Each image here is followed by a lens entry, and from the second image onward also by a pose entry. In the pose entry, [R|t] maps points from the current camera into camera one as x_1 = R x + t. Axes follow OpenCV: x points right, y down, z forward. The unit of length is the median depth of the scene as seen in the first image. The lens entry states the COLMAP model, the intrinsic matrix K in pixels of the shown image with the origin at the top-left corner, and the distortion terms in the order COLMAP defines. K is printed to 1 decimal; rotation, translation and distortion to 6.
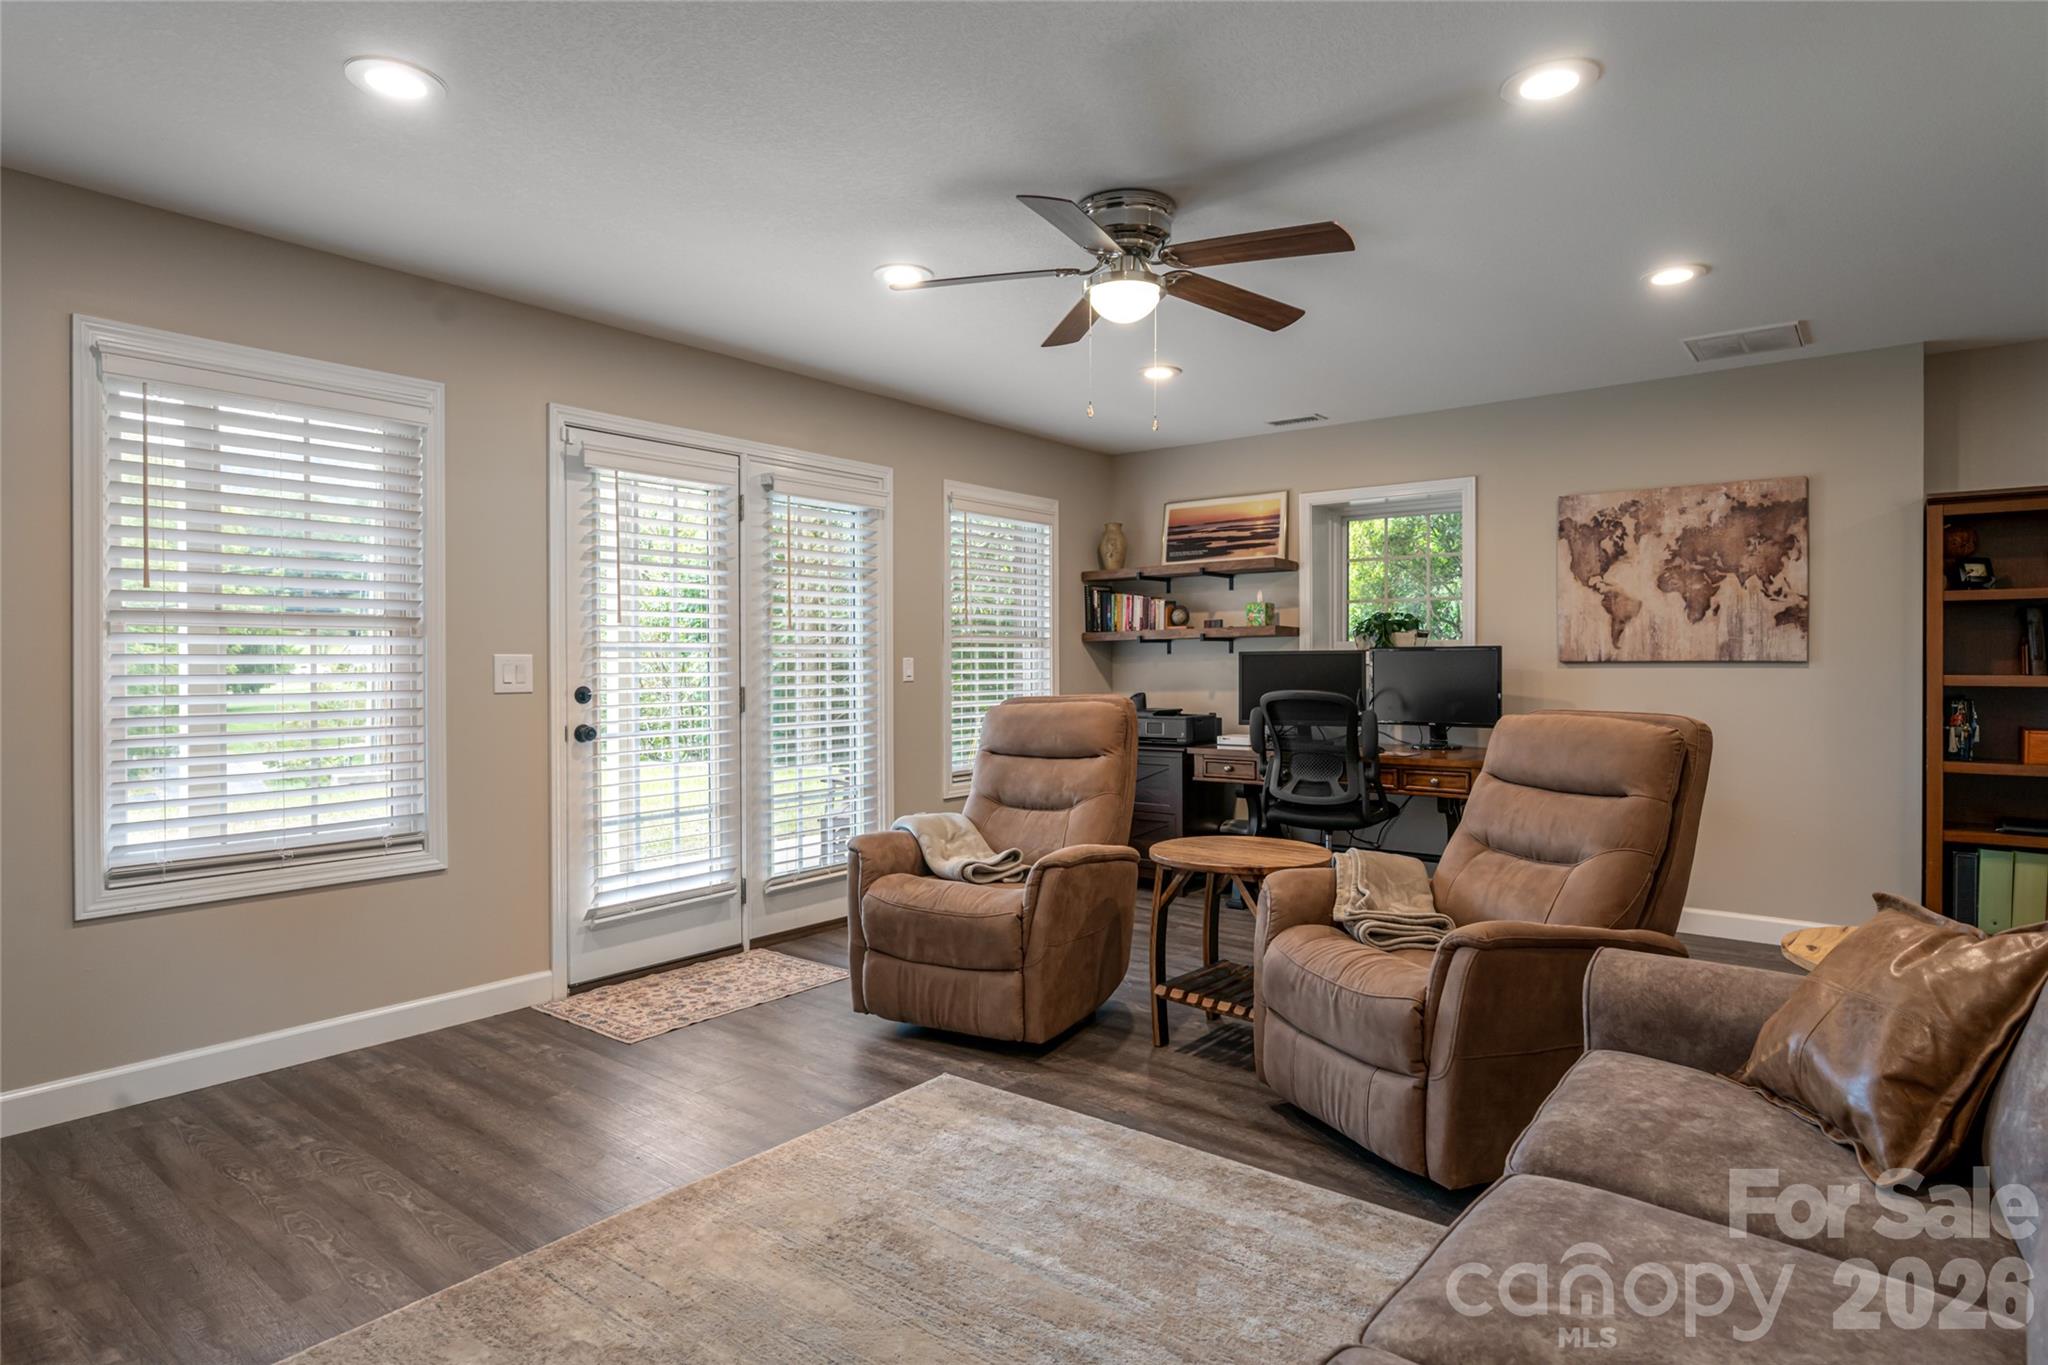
lens RADIAL K [[1141.2, 0, 1029.3], [0, 1141.2, 681.7], [0, 0, 1]] dist [0.005514, 0.000659]
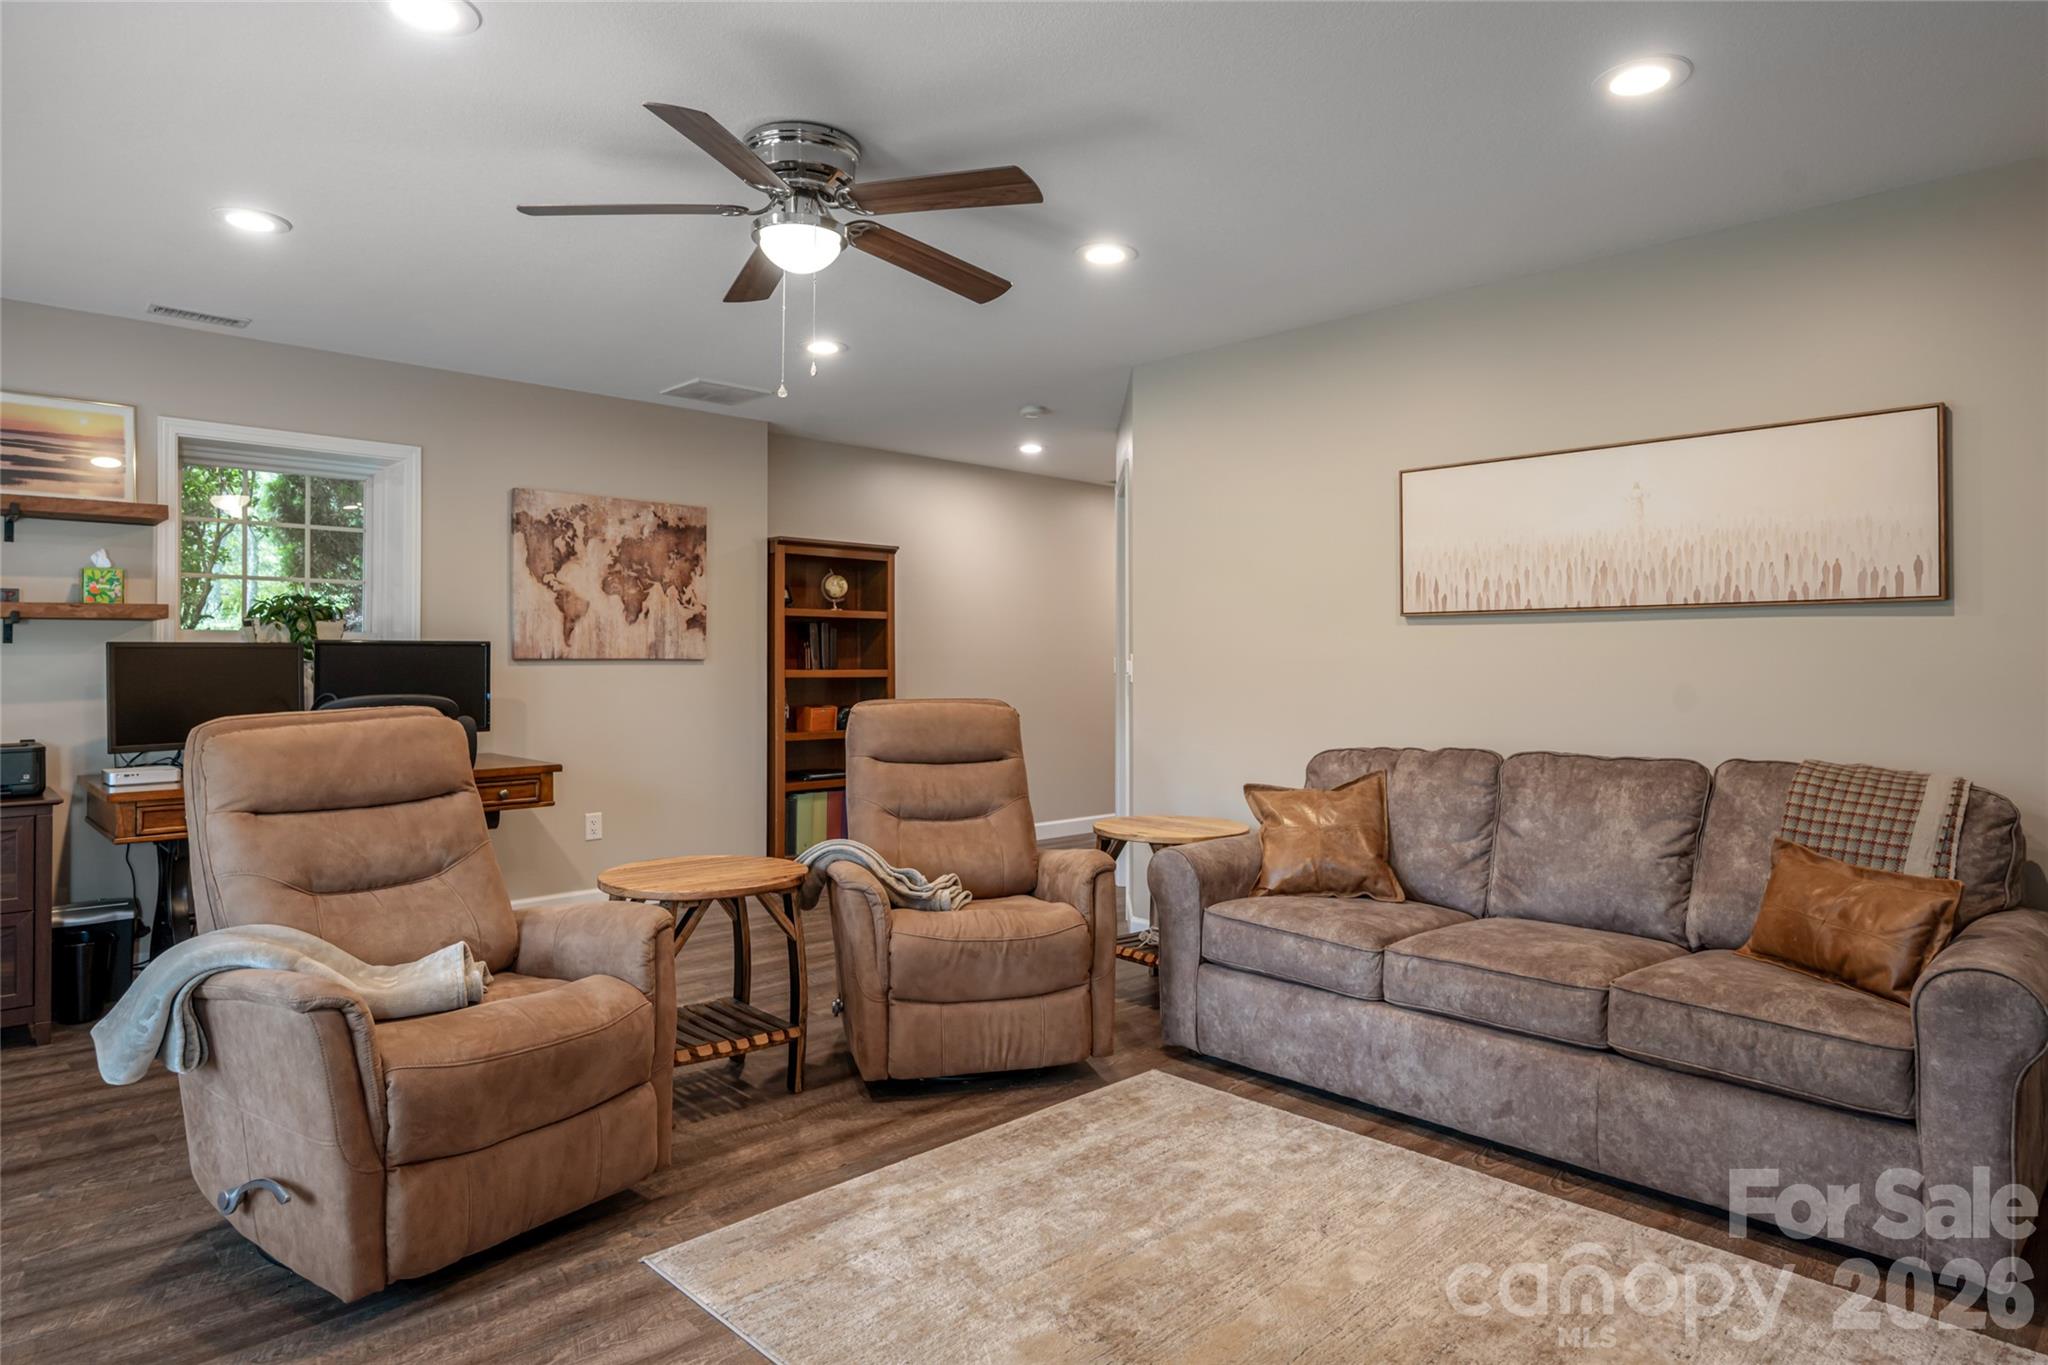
lens RADIAL K [[1141.2, 0, 1132.5], [0, 1141.2, 655.2], [0, 0, 1]] dist [0.005514, 0.000659]
pose [[0.105073, 0.006711, 0.994442, -0.470548], [0.015457, 0.999845, -0.008380, -0.004875], [-0.994344, 0.016251, 0.104953, 0.409069]]
